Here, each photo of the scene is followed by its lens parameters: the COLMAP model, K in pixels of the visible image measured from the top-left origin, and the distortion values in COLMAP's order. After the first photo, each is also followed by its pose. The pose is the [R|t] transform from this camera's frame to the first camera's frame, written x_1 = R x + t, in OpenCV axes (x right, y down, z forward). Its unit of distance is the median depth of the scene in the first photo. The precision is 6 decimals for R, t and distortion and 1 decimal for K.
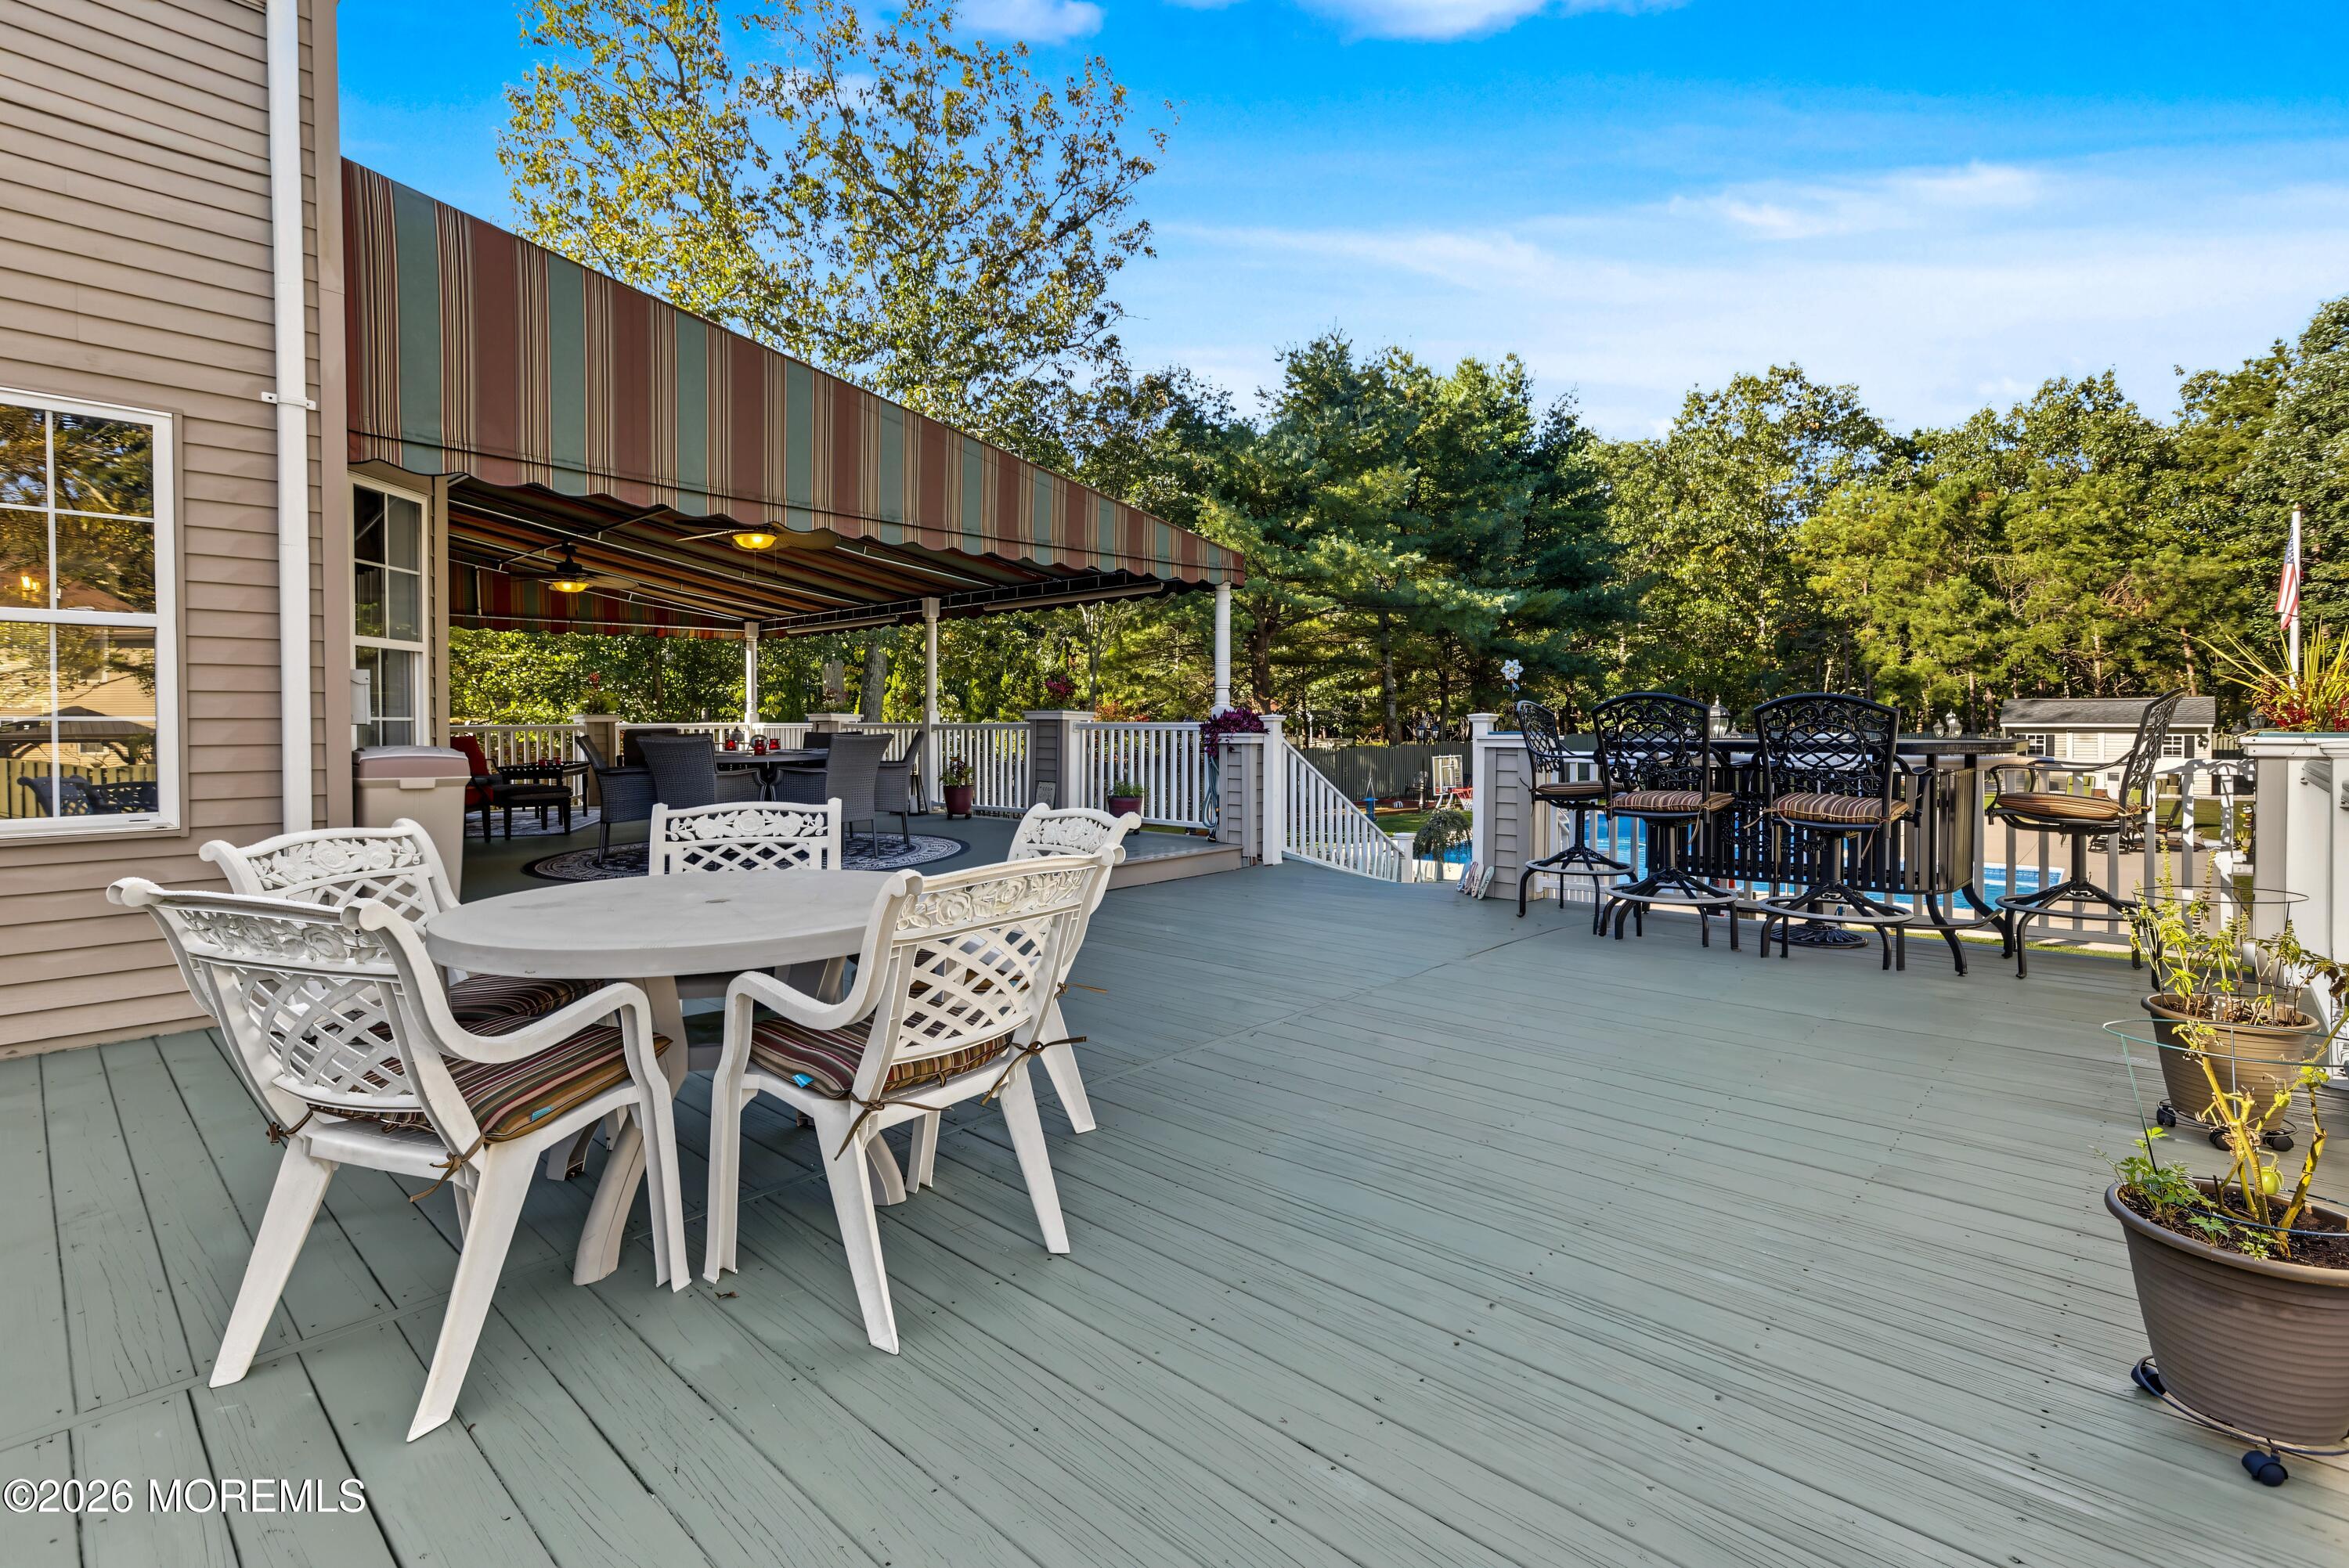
lens RADIAL K [[1086.7, 0, 1189.2], [0, 1086.7, 775.5], [0, 0, 1]] dist [-0.003488, 0.002301]
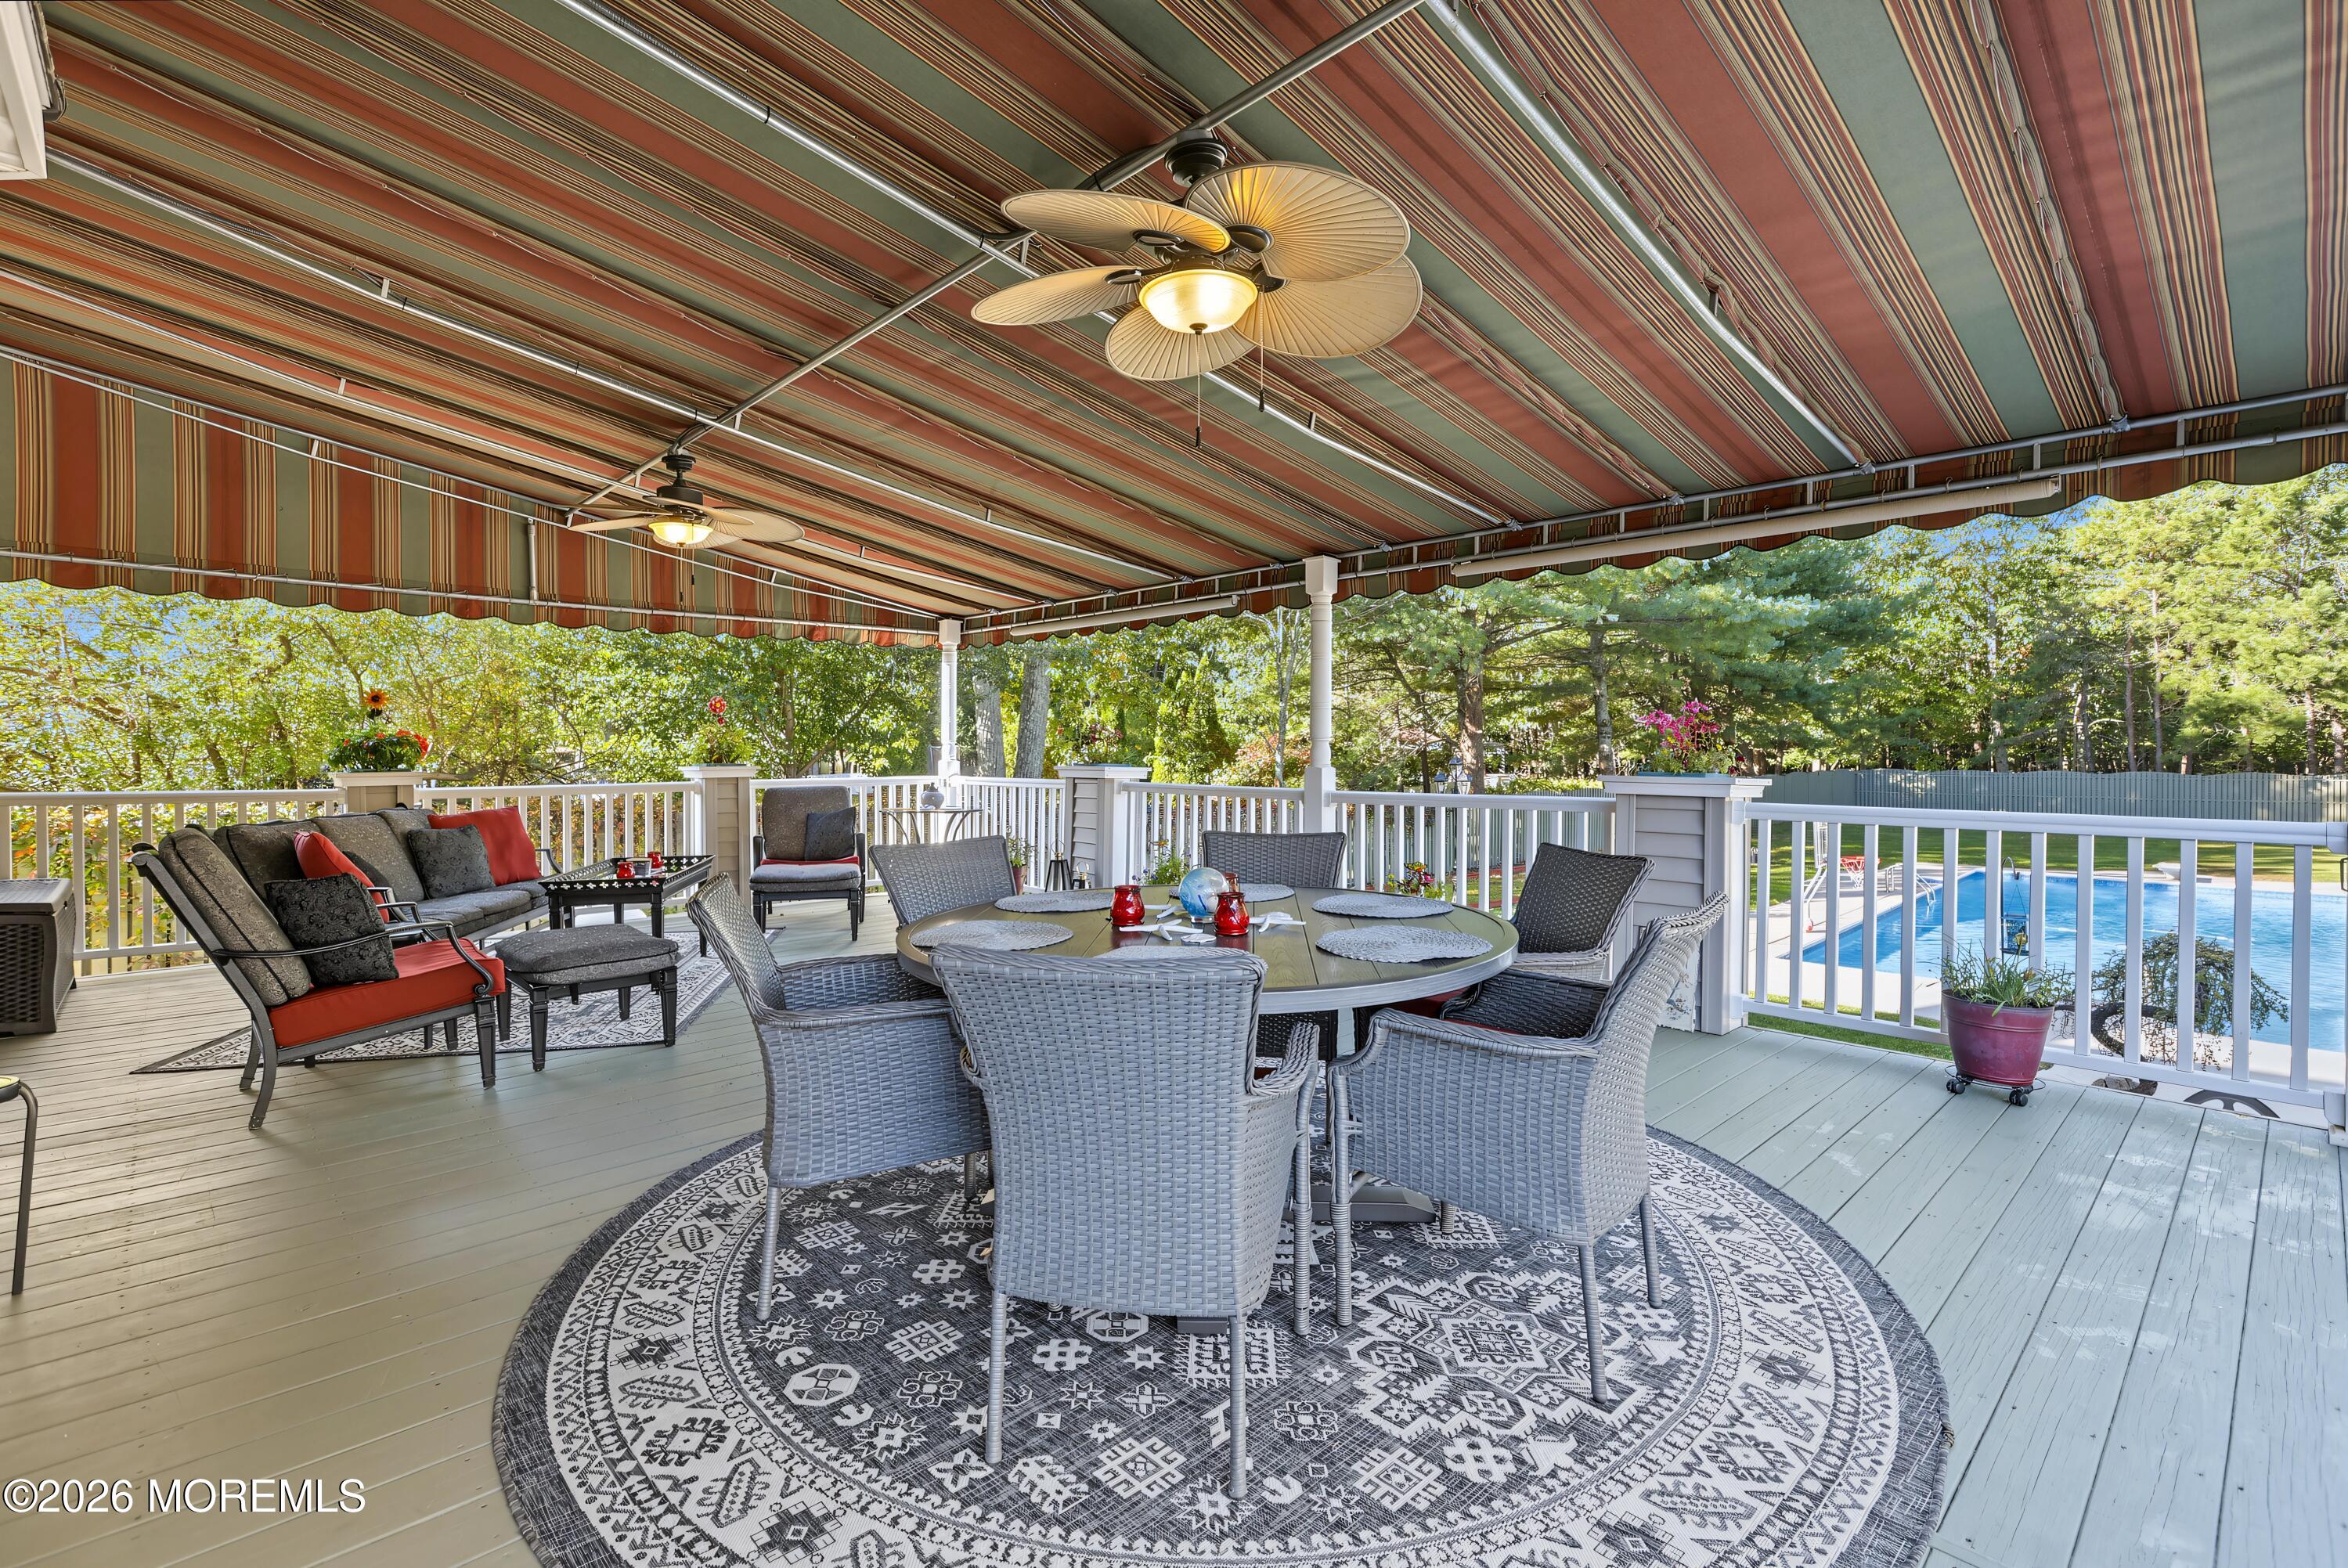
lens RADIAL K [[1086.3, 0, 1186.9], [0, 1086.3, 778.2], [0, 0, 1]] dist [-0.003488, 0.002301]
pose [[0.996698, 0.006778, -0.080914, -0.210443], [-0.008710, 0.999685, -0.023551, -0.033338], [0.080728, 0.024178, 0.996443, 0.371220]]
